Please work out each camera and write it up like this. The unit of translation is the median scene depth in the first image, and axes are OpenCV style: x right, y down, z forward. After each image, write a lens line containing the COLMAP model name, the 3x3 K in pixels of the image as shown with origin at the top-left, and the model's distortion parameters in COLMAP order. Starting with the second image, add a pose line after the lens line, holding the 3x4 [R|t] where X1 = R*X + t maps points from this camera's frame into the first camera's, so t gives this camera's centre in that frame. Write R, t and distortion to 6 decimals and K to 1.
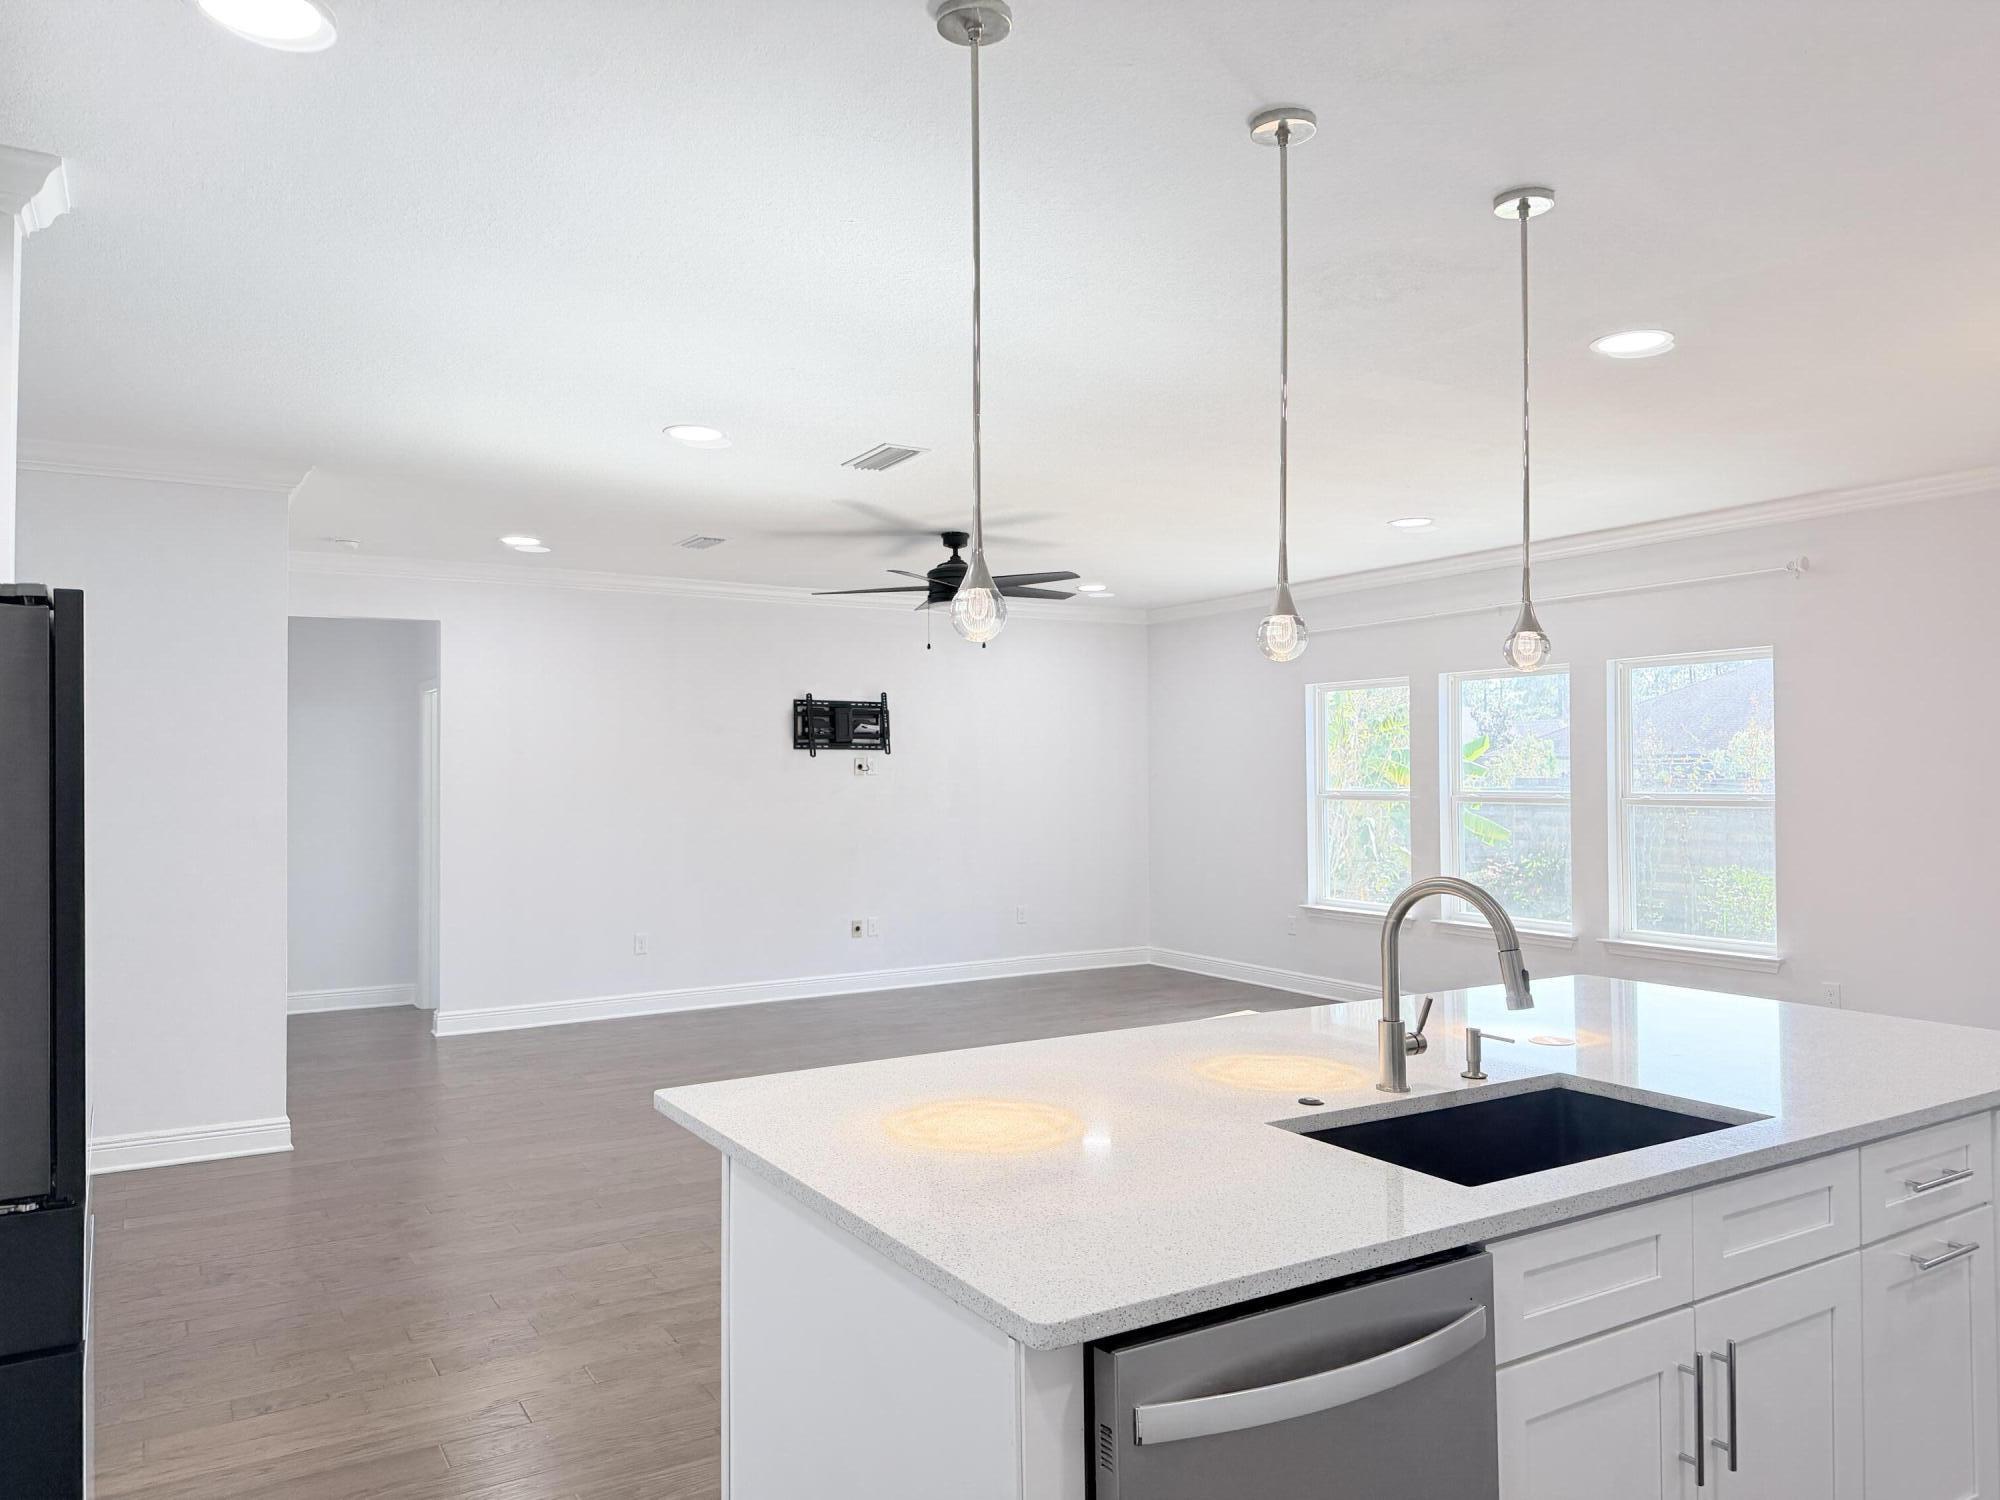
lens RADIAL K [[1372.6, 0, 1004.2], [0, 1372.6, 761.2], [0, 0, 1]] dist [0.062757, -0.077012]
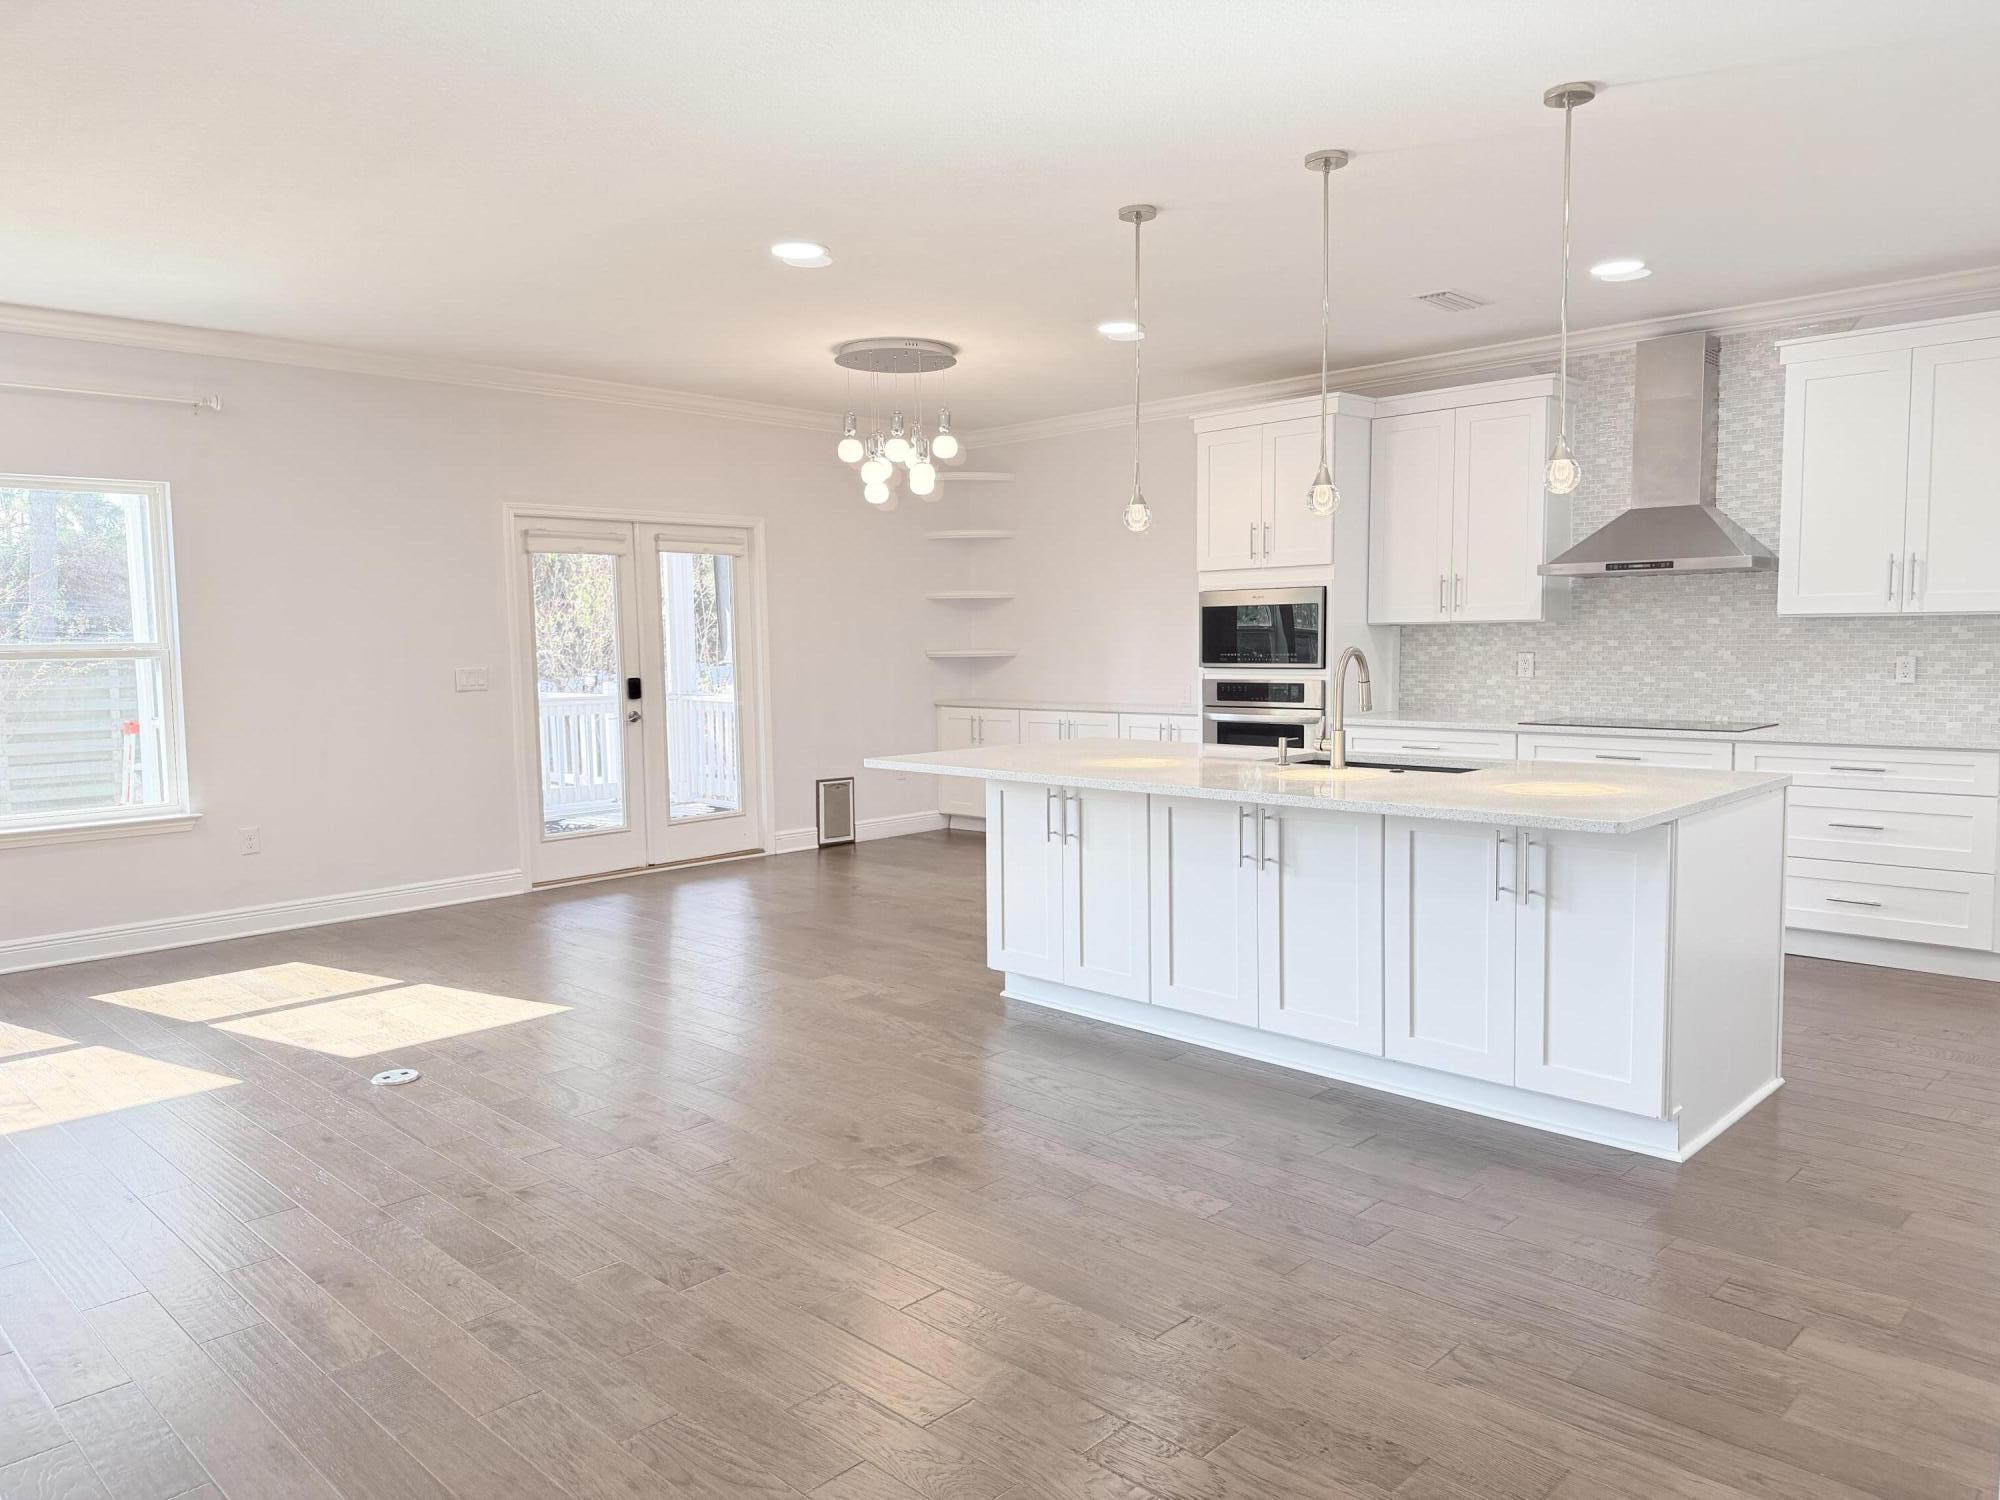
lens RADIAL K [[1372.6, 0, 1009.1], [0, 1372.6, 760.7], [0, 0, 1]] dist [0.062757, -0.077012]
pose [[-0.226266, -0.081529, 0.970648, -0.976638], [0.005645, 0.996365, 0.085005, 0.054078], [-0.974049, 0.024713, -0.224983, 1.333840]]
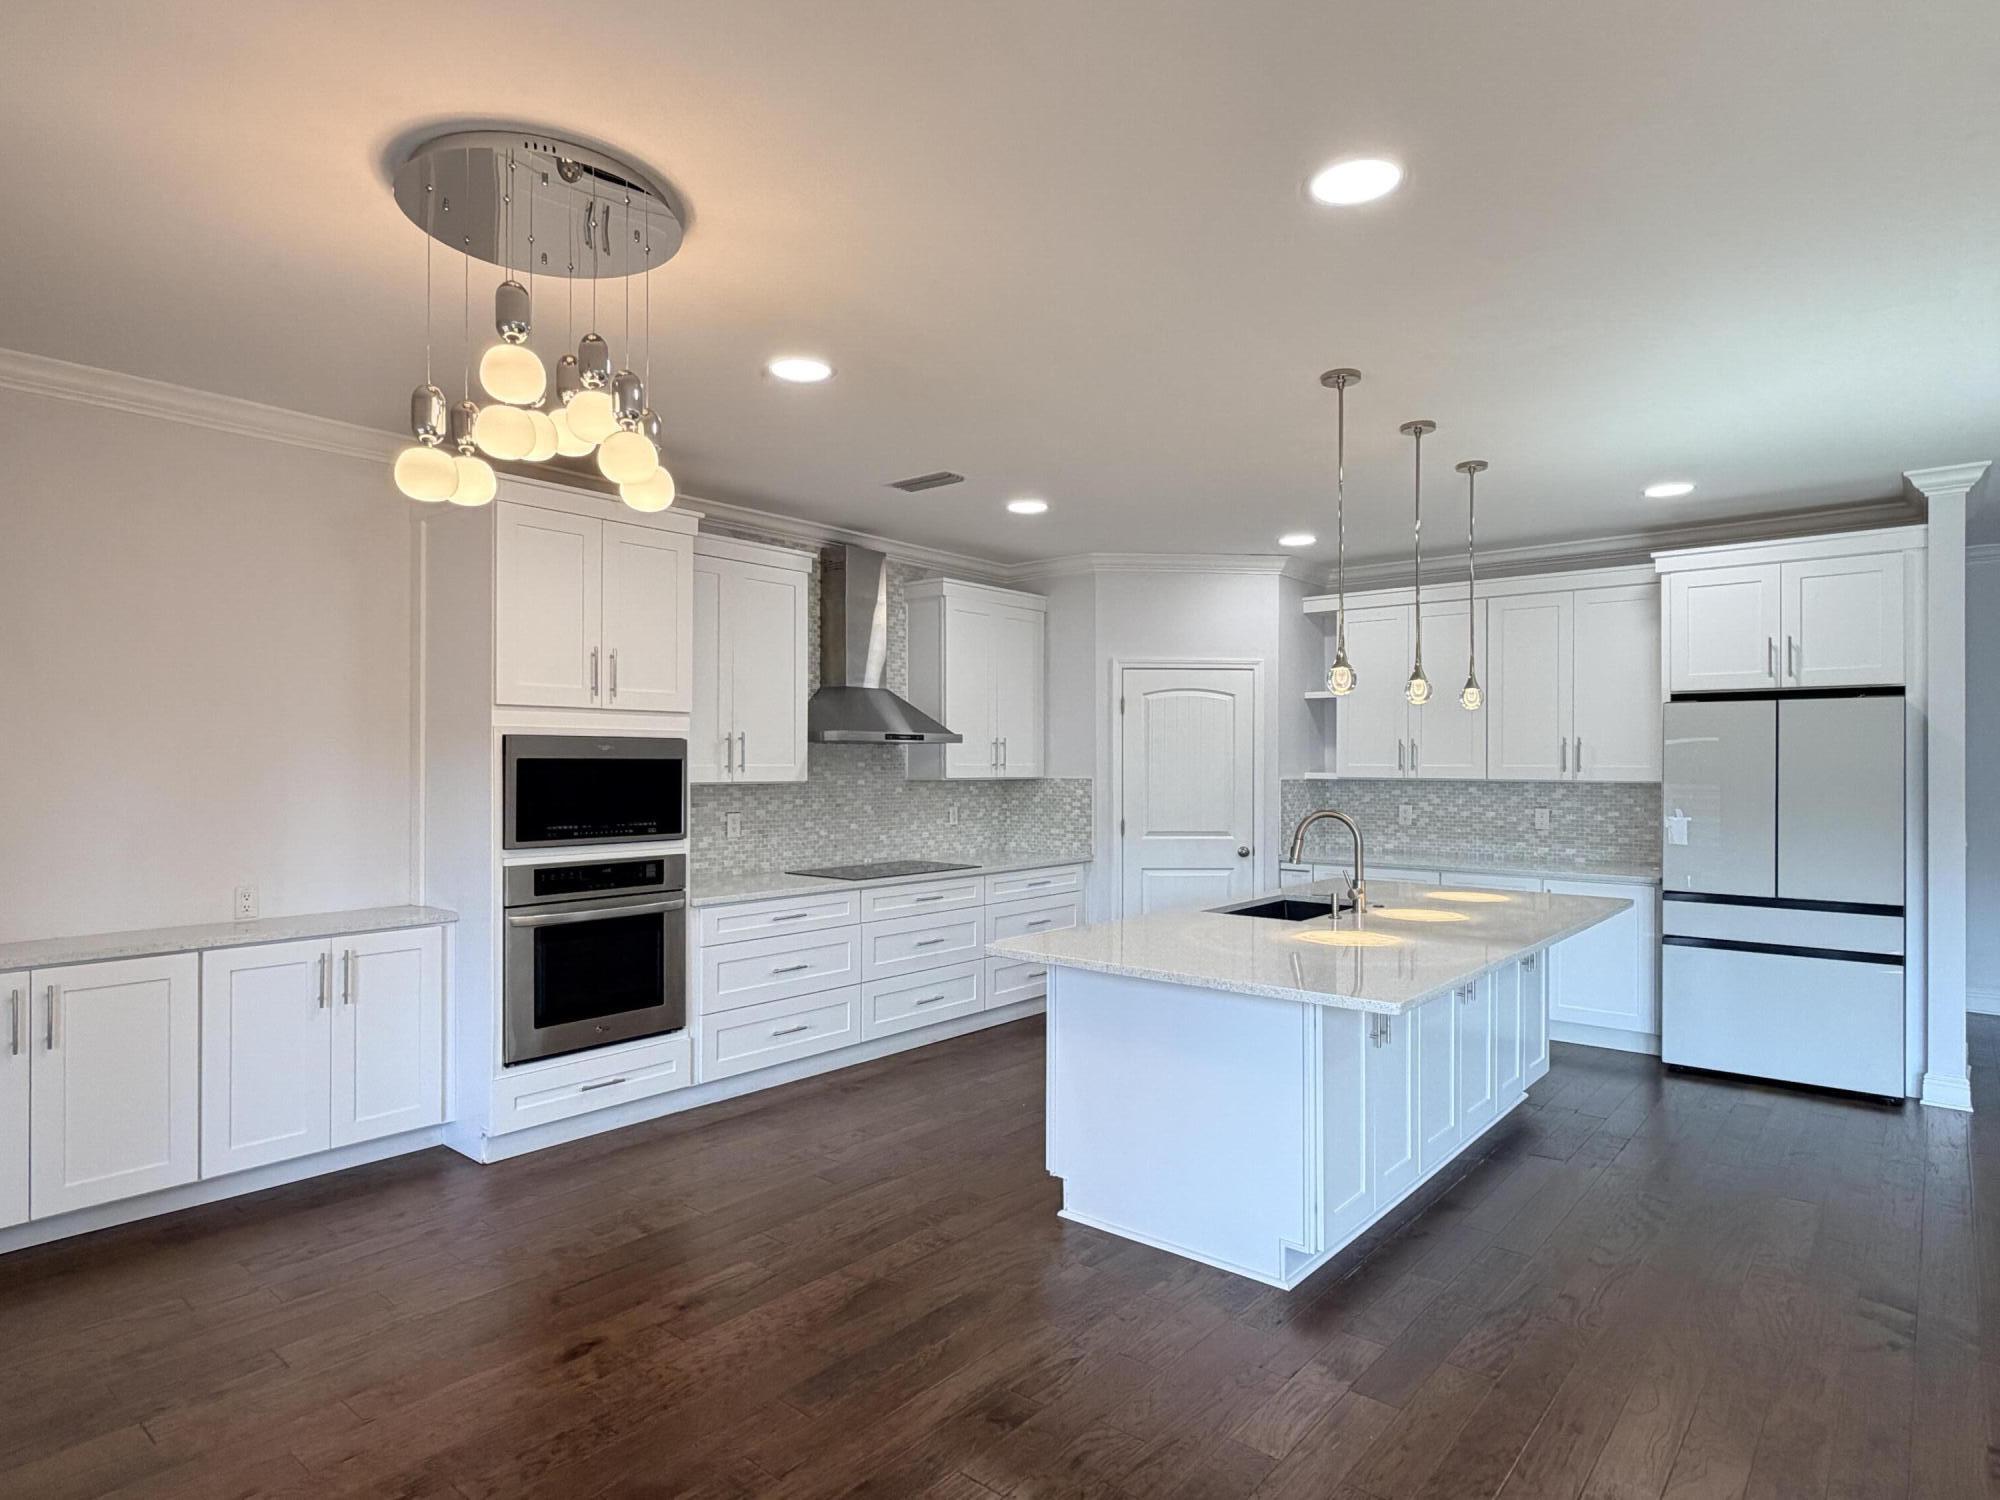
lens RADIAL K [[1109.0, 0, 1010.2], [0, 1109.0, 762.8], [0, 0, 1]] dist [0.002029, -0.000323]
pose [[-0.956000, 0.002985, -0.293351, 0.920719], [0.005397, 0.999958, -0.007413, 0.014245], [0.293317, -0.008670, -0.955976, 1.810958]]
